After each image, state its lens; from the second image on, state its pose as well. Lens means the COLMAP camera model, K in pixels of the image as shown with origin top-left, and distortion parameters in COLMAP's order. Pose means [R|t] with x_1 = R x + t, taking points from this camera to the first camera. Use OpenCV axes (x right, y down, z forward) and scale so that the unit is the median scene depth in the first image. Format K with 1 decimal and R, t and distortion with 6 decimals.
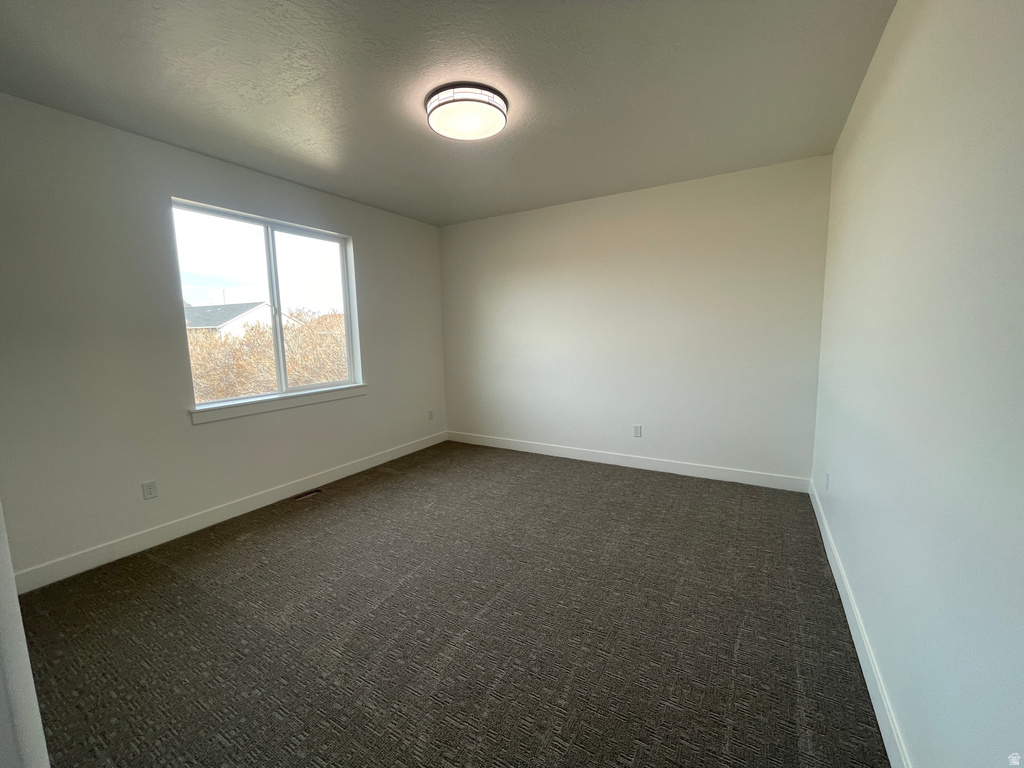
lens RADIAL K [[413.9, 0, 512.0], [0, 413.9, 384.0], [0, 0, 1]] dist [-0.001490, -0.000994]
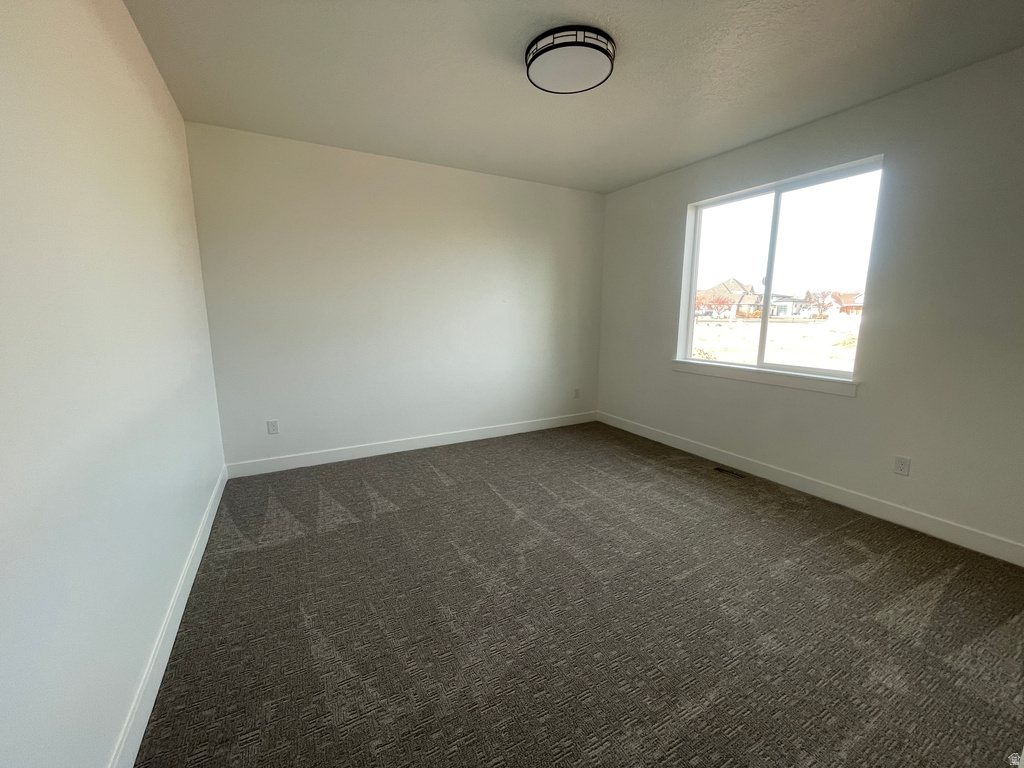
lens RADIAL K [[413.9, 0, 512.0], [0, 413.9, 384.0], [0, 0, 1]] dist [-0.001490, -0.000994]
pose [[-0.509058, 0.174185, -0.842923, 0.853039], [-0.093448, 0.962337, 0.255296, -0.202713], [0.855645, 0.208729, -0.473608, 1.485106]]
